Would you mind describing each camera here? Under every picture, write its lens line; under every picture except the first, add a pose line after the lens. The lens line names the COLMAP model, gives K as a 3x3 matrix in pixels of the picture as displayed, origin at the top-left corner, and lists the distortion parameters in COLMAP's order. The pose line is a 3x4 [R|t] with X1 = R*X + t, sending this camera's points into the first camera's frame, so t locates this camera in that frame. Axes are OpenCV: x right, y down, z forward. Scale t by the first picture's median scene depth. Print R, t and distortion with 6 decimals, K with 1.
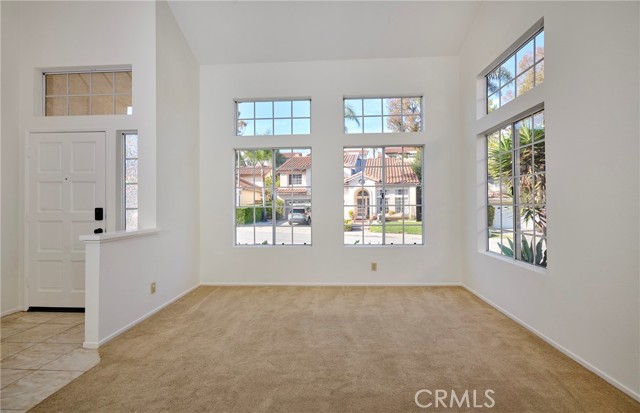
lens RADIAL K [[282.0, 0, 319.5], [0, 282.0, 204.3], [0, 0, 1]] dist [-0.008418, -0.000438]
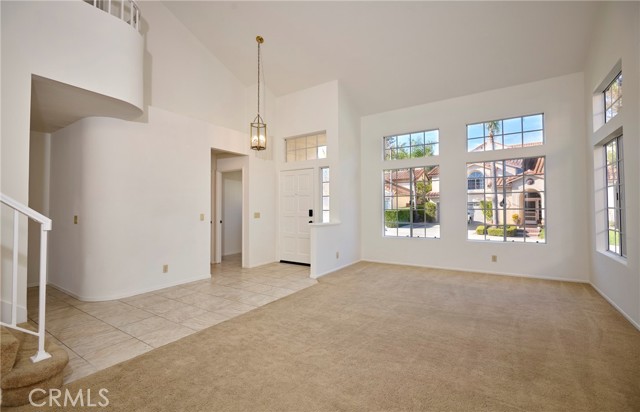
lens RADIAL K [[282.0, 0, 319.5], [0, 282.0, 203.8], [0, 0, 1]] dist [-0.008418, -0.000438]
pose [[0.859938, -0.006389, -0.510358, 0.194544], [0.000285, 0.999928, -0.012038, -0.003364], [0.510398, 0.010206, 0.859878, -0.524849]]
